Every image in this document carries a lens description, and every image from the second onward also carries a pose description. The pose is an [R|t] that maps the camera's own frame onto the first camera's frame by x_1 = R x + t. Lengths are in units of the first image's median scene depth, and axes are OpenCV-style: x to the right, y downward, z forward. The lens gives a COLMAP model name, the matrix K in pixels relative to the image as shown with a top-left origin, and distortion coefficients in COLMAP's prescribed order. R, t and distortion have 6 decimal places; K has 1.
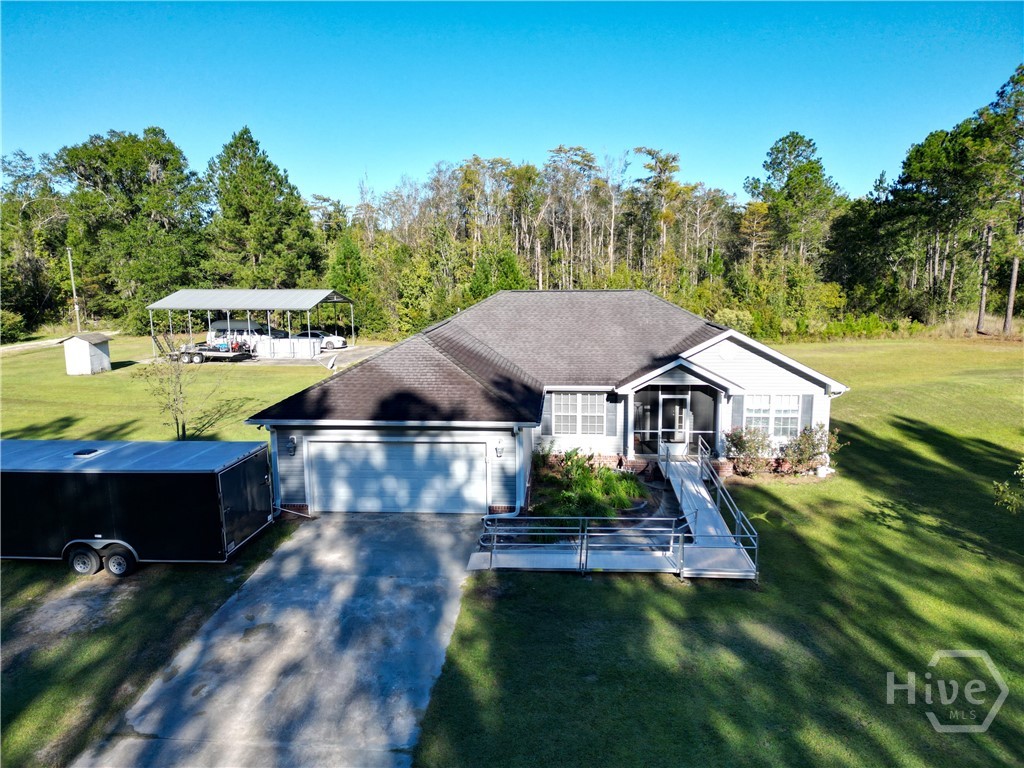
lens RADIAL K [[705.1, 0, 512.0], [0, 705.1, 384.0], [0, 0, 1]] dist [0.109469, -0.112660]
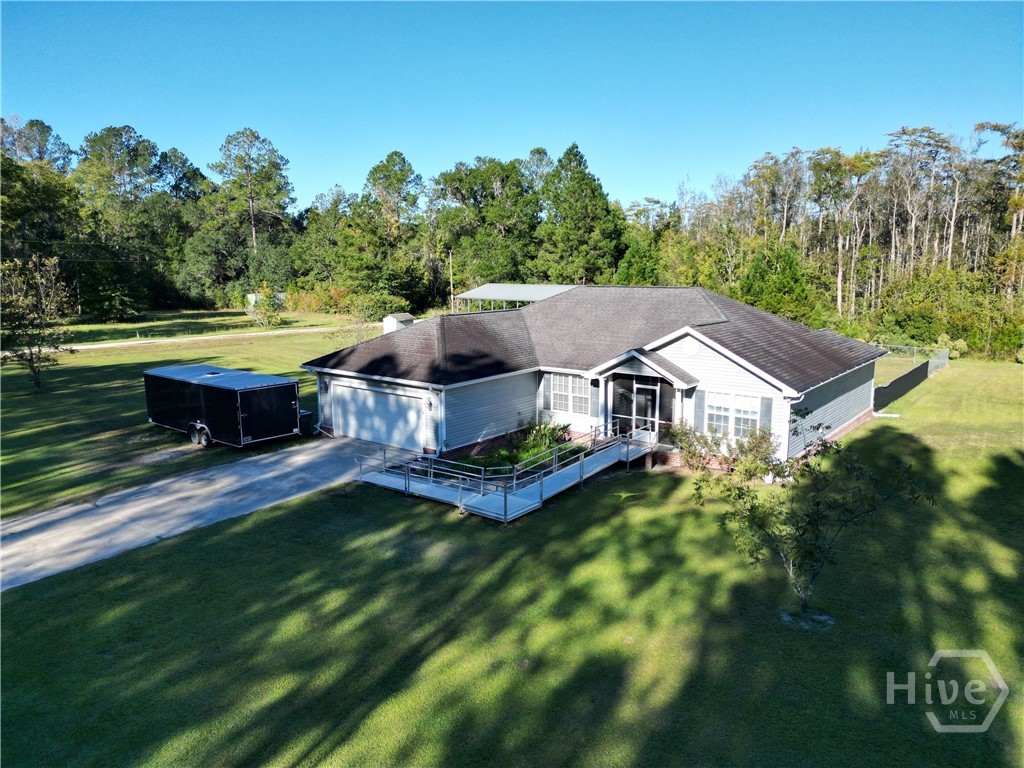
lens RADIAL K [[705.1, 0, 512.0], [0, 705.1, 384.0], [0, 0, 1]] dist [0.109469, -0.112660]
pose [[0.833428, 0.099210, -0.543649, 0.778482], [-0.098304, 0.994679, 0.030815, 0.000811], [0.543814, 0.027761, 0.838747, -0.002825]]
